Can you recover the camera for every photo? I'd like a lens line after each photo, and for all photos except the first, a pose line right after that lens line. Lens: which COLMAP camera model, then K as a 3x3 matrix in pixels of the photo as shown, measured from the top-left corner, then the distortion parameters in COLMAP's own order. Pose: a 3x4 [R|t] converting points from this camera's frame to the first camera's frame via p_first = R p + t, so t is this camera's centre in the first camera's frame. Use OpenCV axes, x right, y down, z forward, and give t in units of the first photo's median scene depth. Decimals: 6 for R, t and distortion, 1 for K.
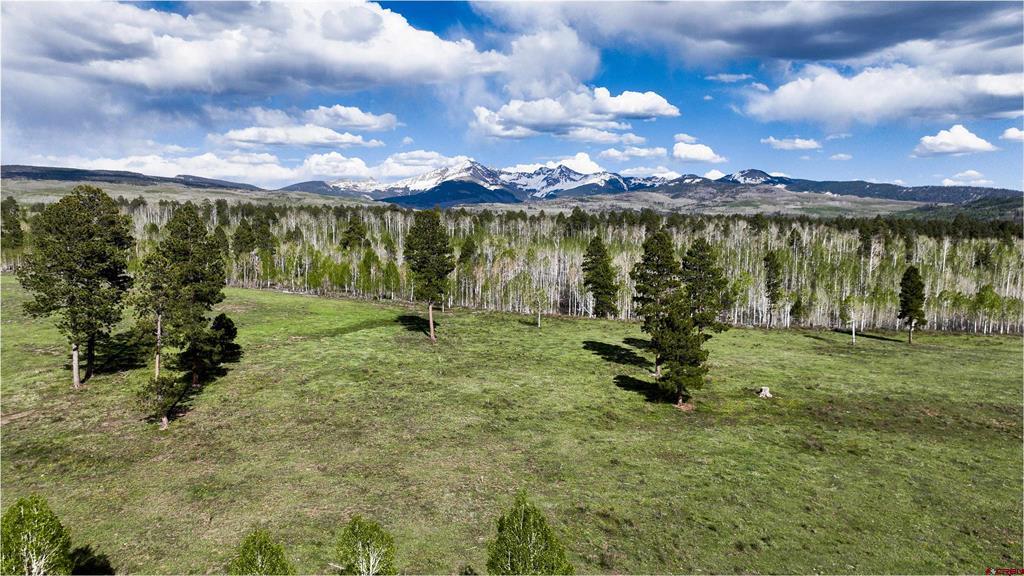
lens RADIAL K [[692.0, 0, 512.1], [0, 692.0, 288.0], [0, 0, 1]] dist [0.009258, -0.003922]
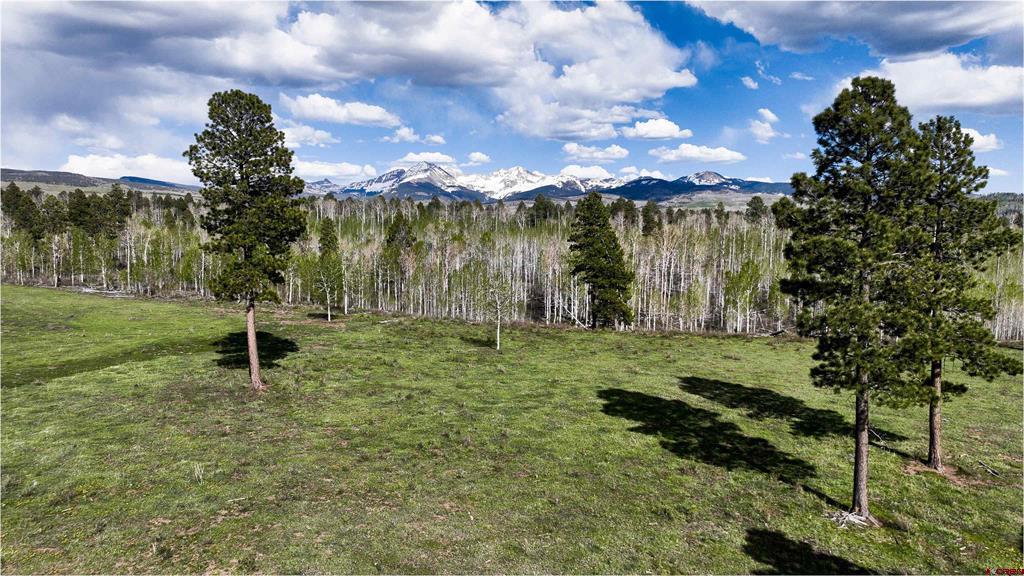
lens RADIAL K [[692.0, 0, 508.7], [0, 692.0, 286.9], [0, 0, 1]] dist [0.009258, -0.003922]
pose [[0.998477, -0.009585, 0.054329, 0.012497], [0.009840, 0.999942, -0.004423, 0.007551], [-0.054283, 0.004951, 0.998513, 0.314217]]
